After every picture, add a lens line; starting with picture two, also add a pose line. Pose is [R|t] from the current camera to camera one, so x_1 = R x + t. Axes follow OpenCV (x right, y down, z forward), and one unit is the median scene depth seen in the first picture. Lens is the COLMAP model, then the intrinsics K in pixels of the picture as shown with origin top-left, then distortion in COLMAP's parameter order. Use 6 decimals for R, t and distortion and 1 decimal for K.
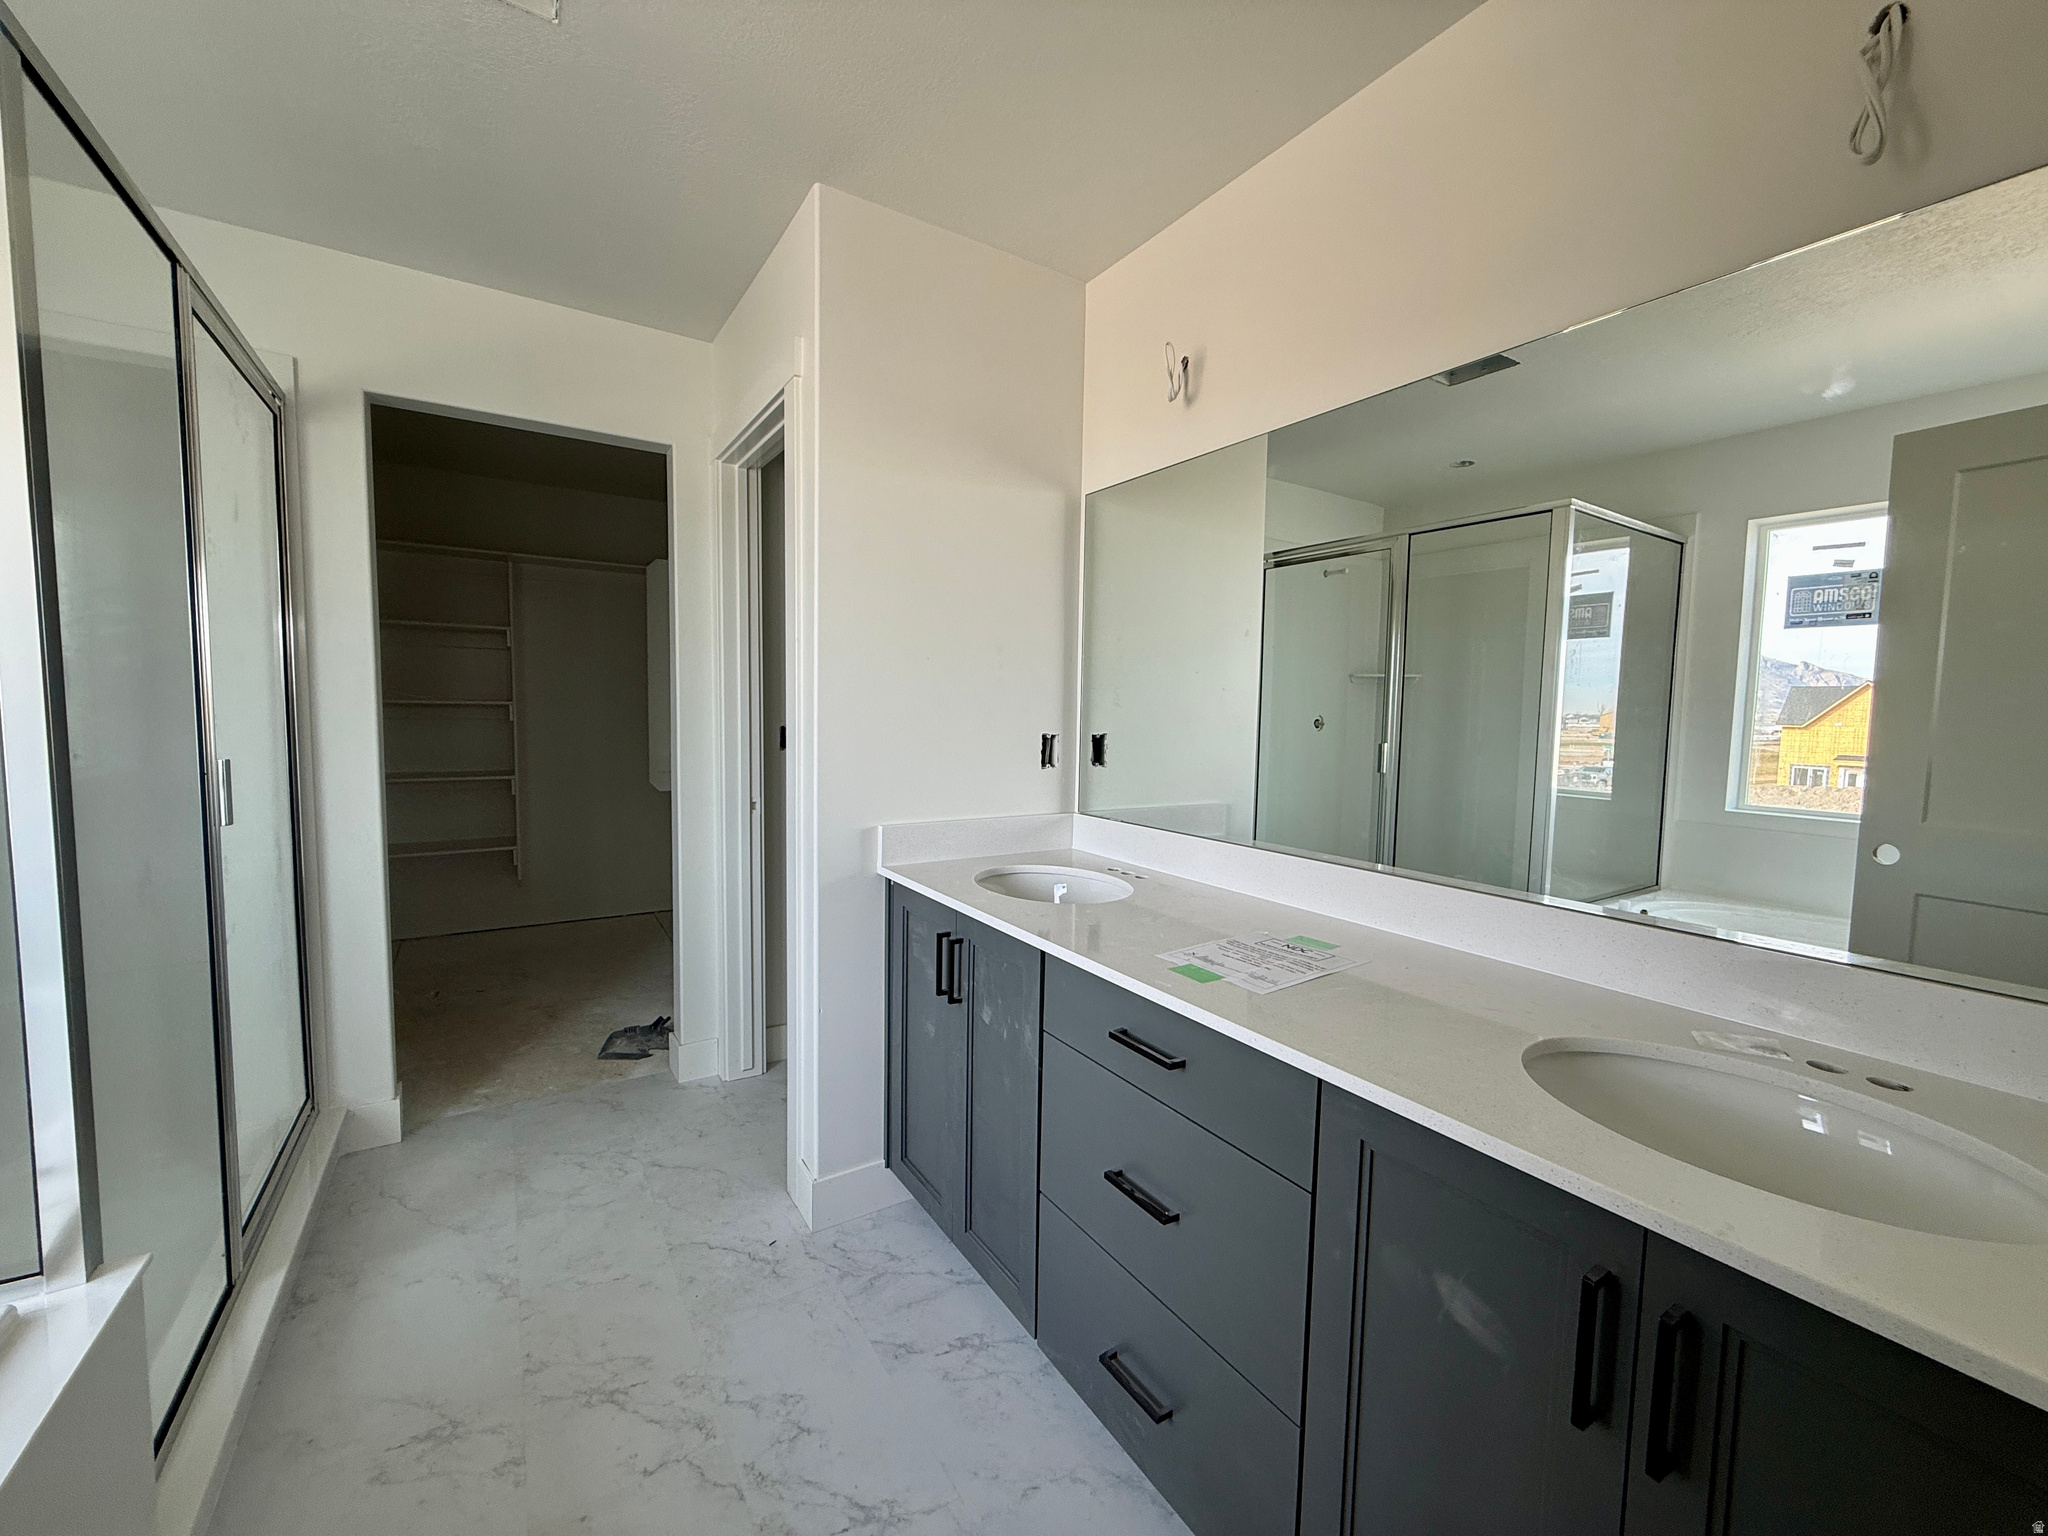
lens RADIAL K [[812.4, 0, 1026.1], [0, 812.4, 769.8], [0, 0, 1]] dist [-0.002712, 0.000192]
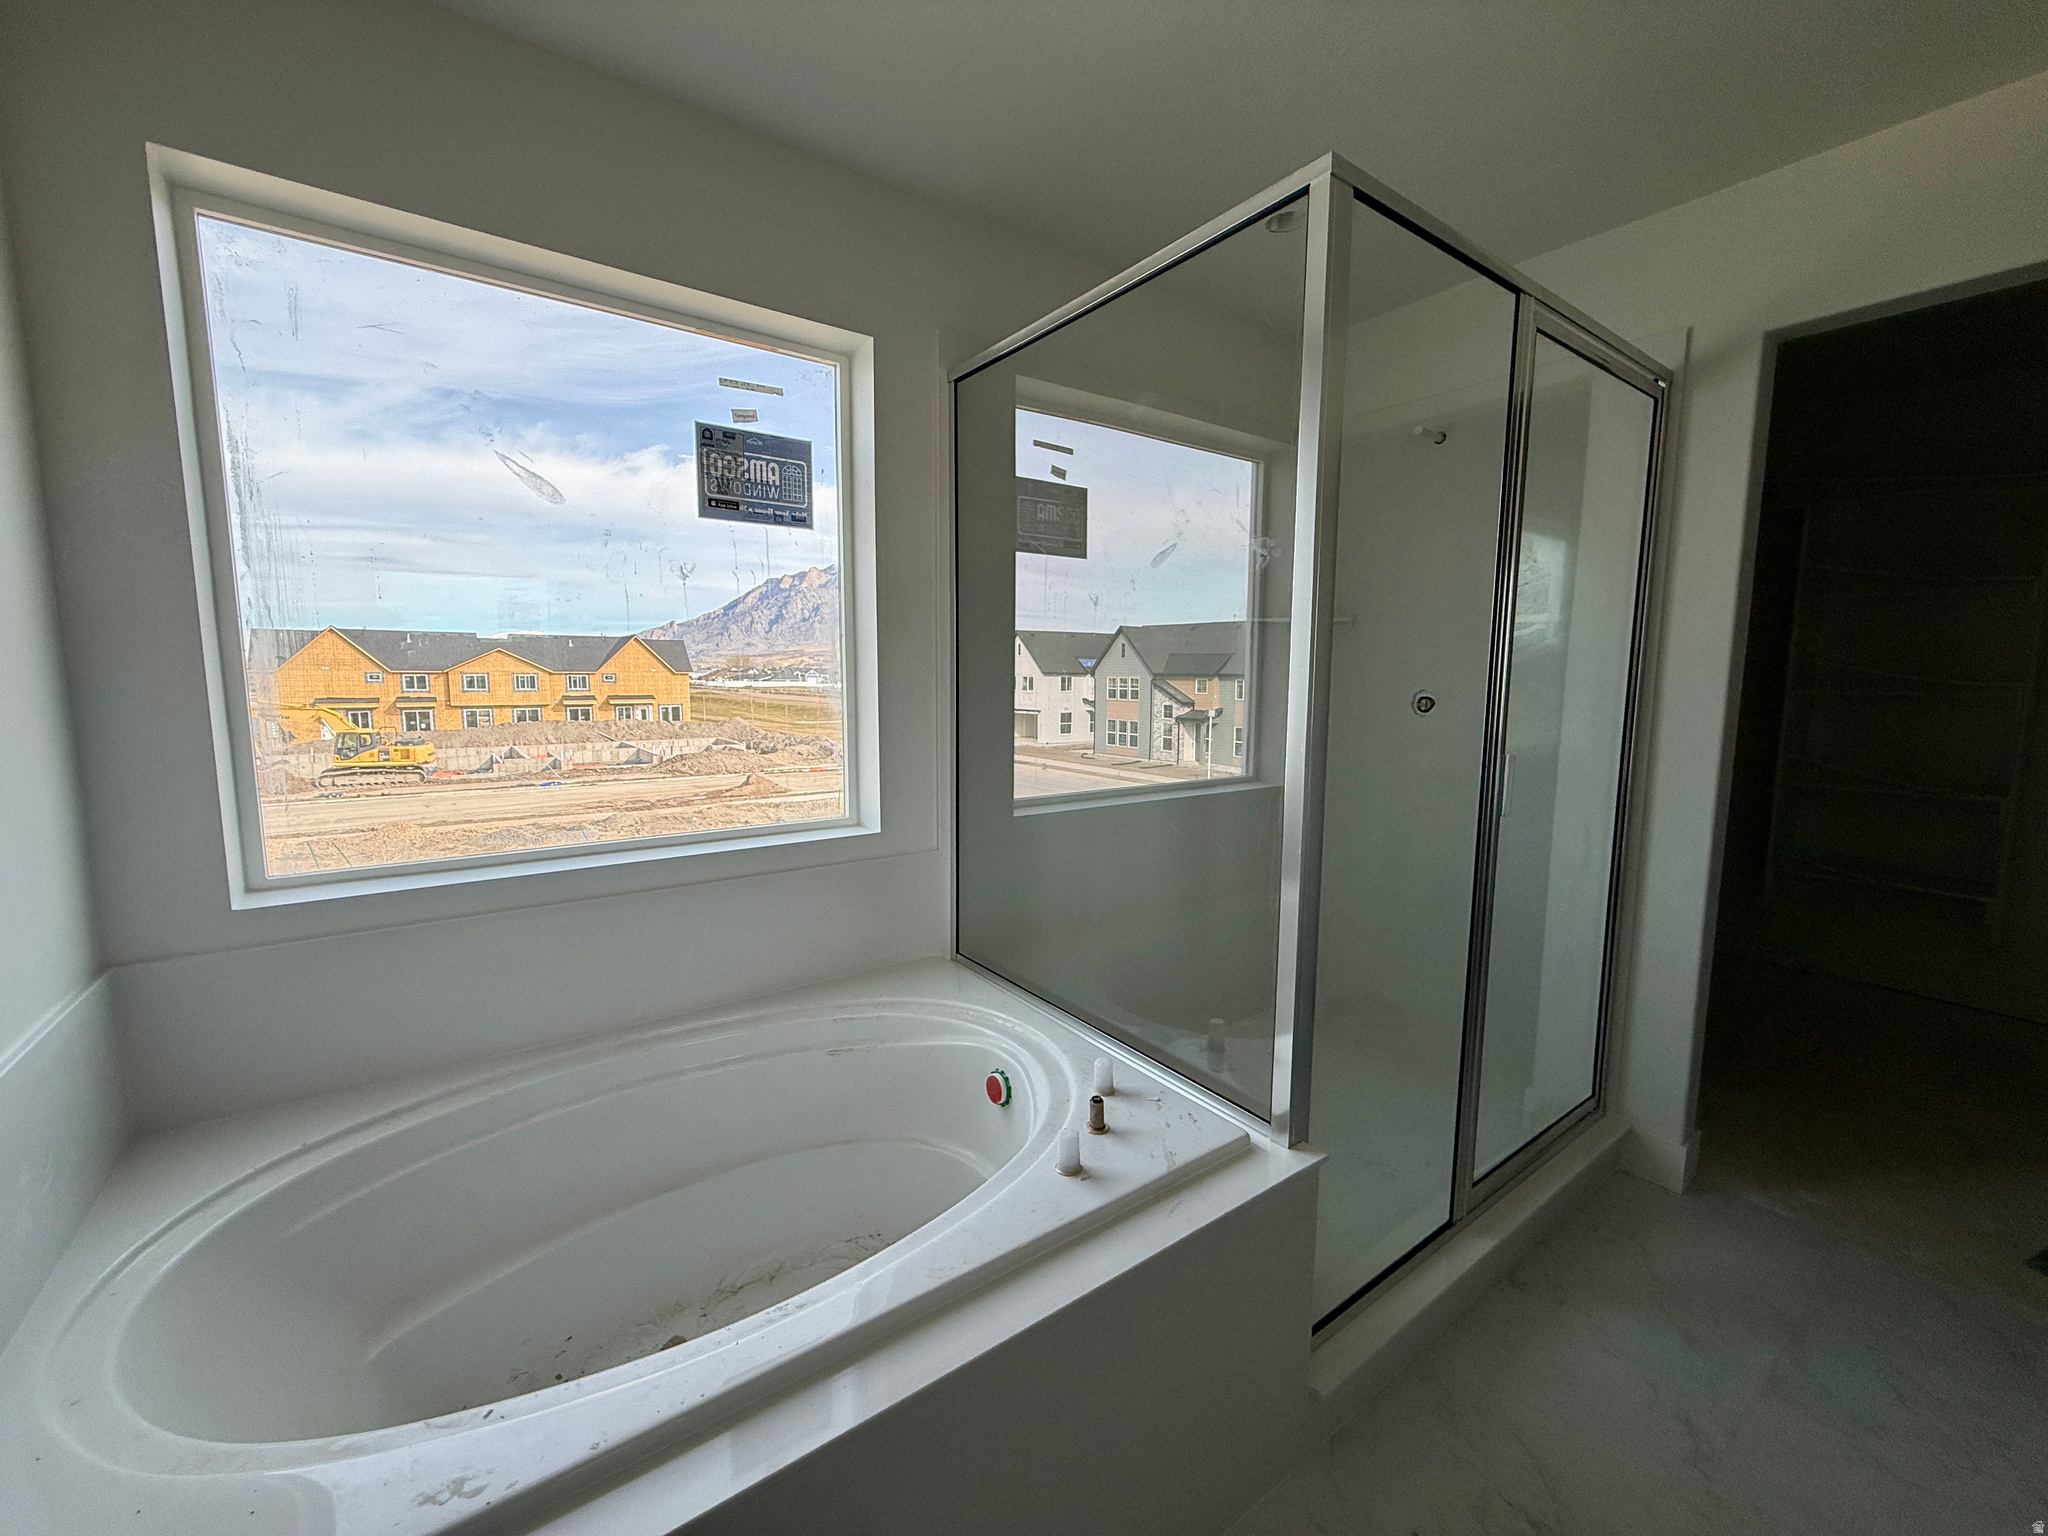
lens RADIAL K [[812.4, 0, 1029.7], [0, 812.4, 765.1], [0, 0, 1]] dist [-0.002712, 0.000192]
pose [[0.055592, 0.097889, -0.993643, 0.028302], [-0.083566, 0.992147, 0.093066, -0.034235], [0.994950, 0.077861, 0.063336, 0.229305]]
